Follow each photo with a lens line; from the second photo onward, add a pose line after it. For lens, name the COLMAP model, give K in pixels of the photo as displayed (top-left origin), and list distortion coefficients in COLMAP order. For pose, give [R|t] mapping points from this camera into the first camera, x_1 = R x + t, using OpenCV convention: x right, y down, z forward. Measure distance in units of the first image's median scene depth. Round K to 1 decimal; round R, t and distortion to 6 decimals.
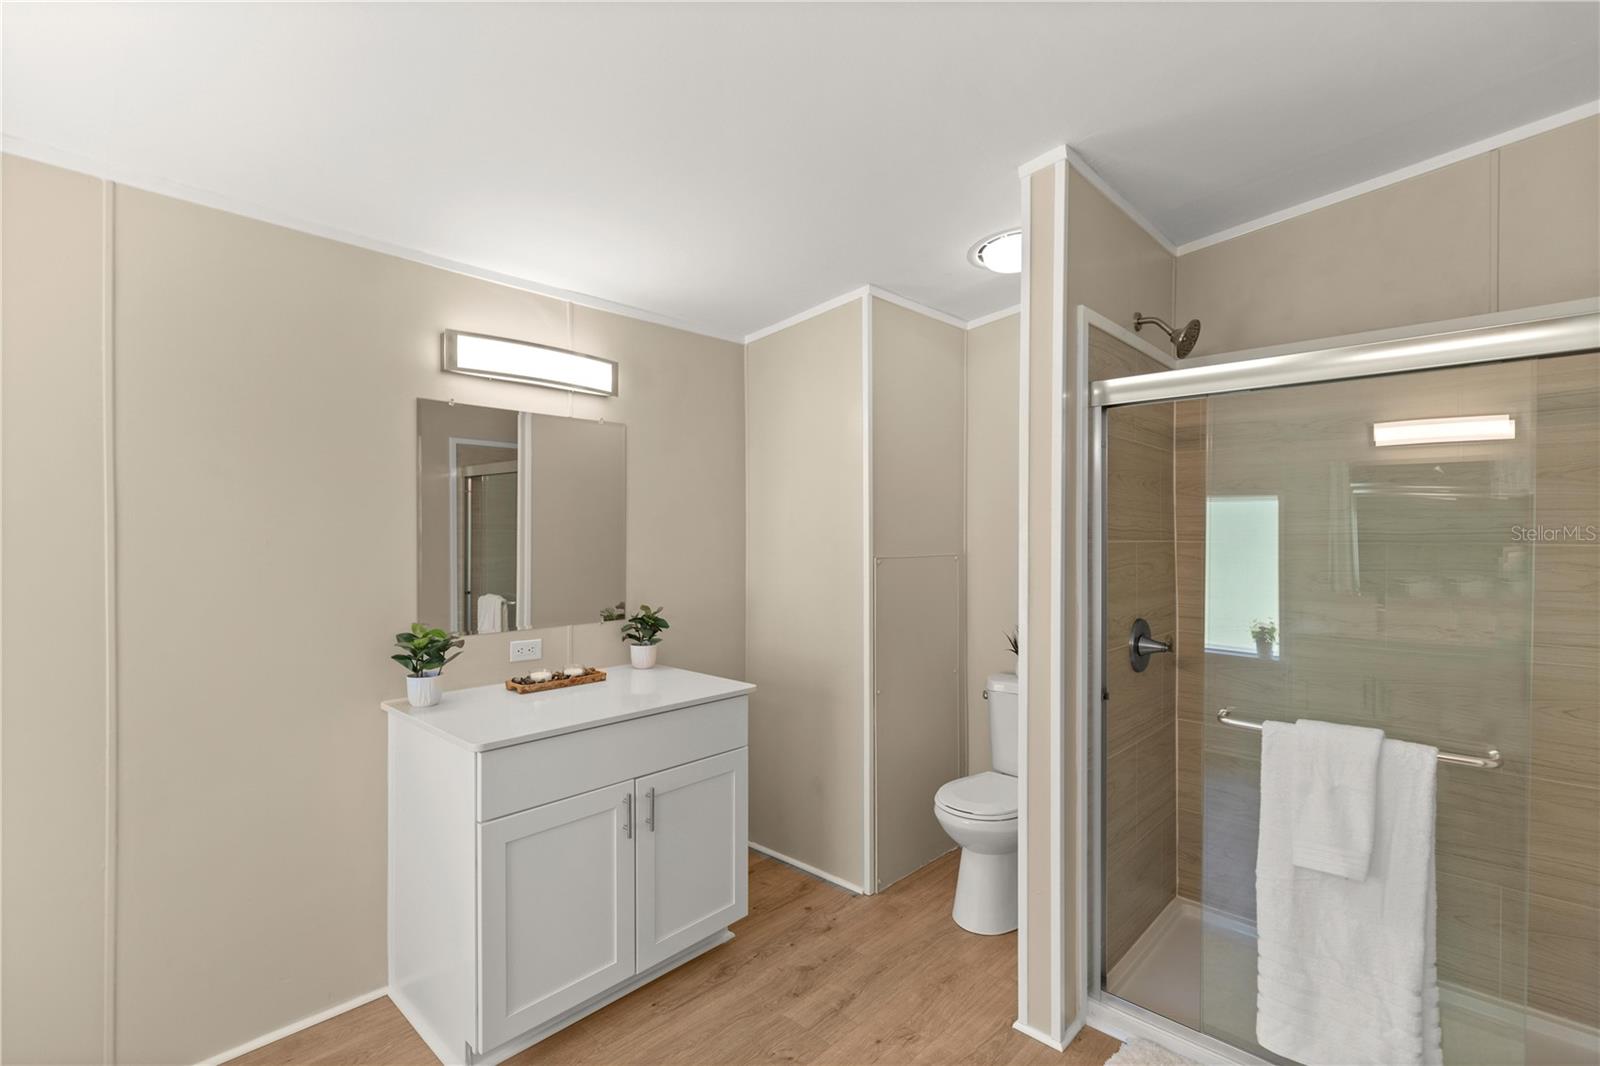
lens RADIAL K [[734.1, 0, 804.2], [0, 734.1, 532.9], [0, 0, 1]] dist [0.001174, 0.000071]
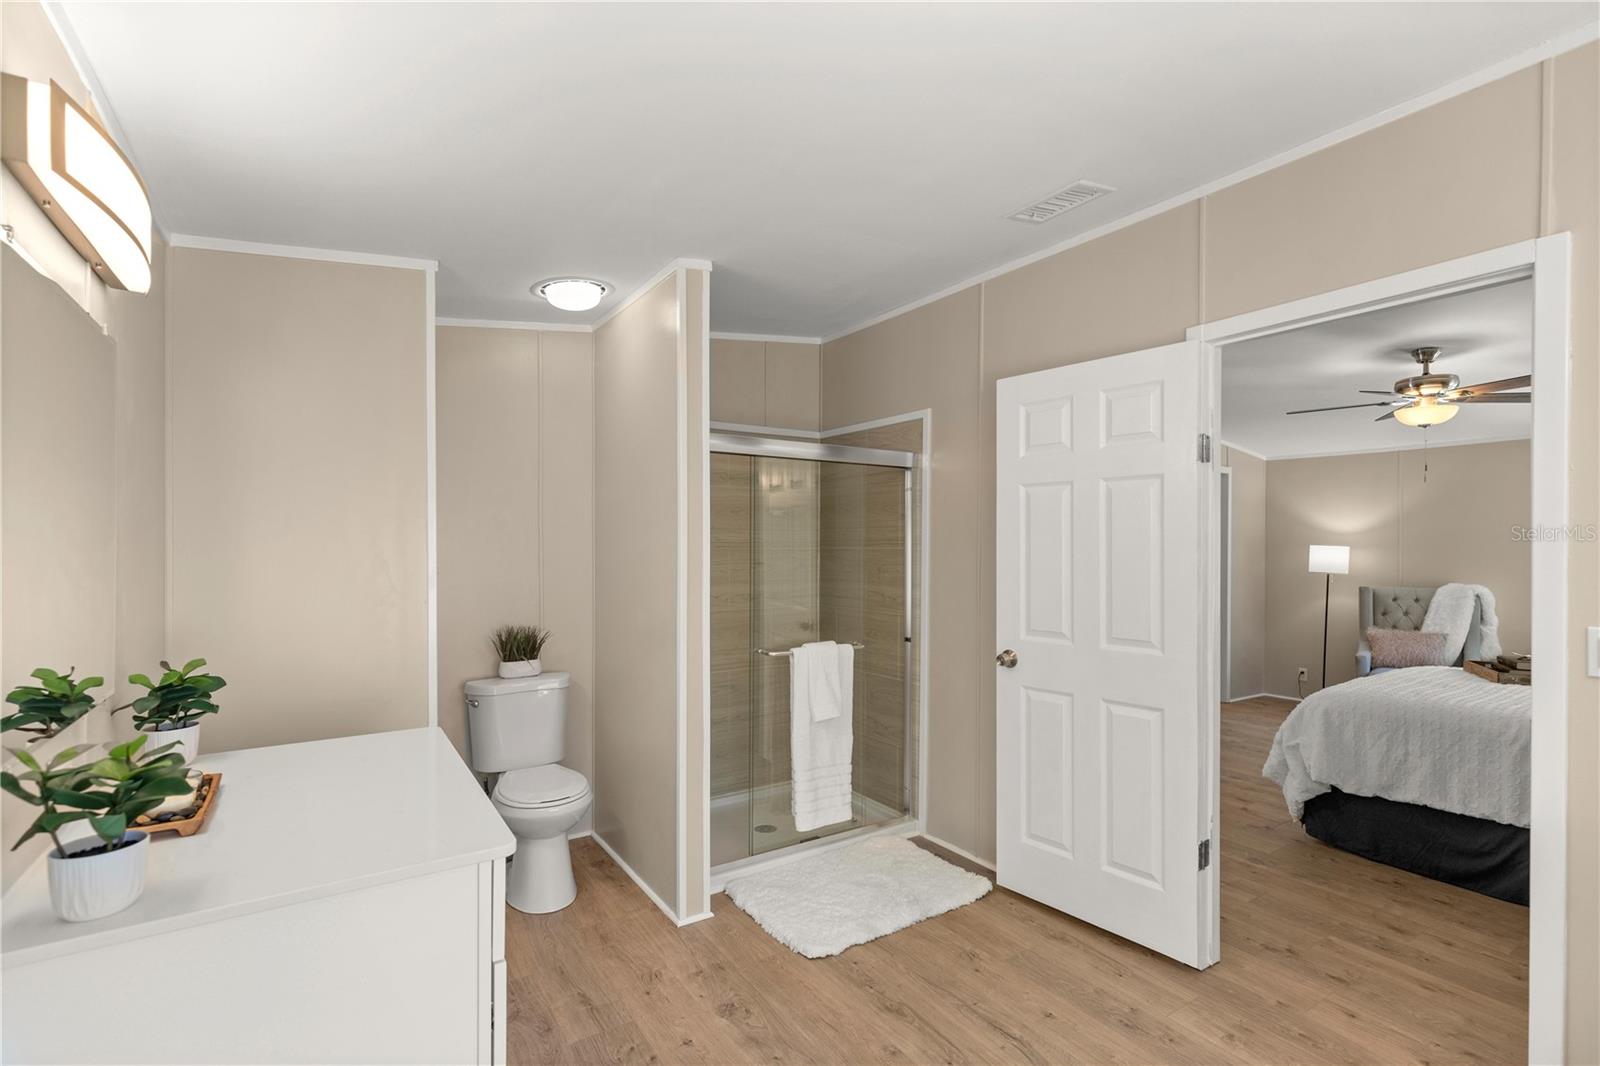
lens RADIAL K [[734.1, 0, 800.8], [0, 734.1, 533.5], [0, 0, 1]] dist [0.001174, 0.000071]
pose [[0.234211, 0.011880, 0.972113, -1.136677], [-0.002351, 0.999929, -0.011654, 0.002996], [-0.972183, 0.000444, 0.234222, 0.613657]]
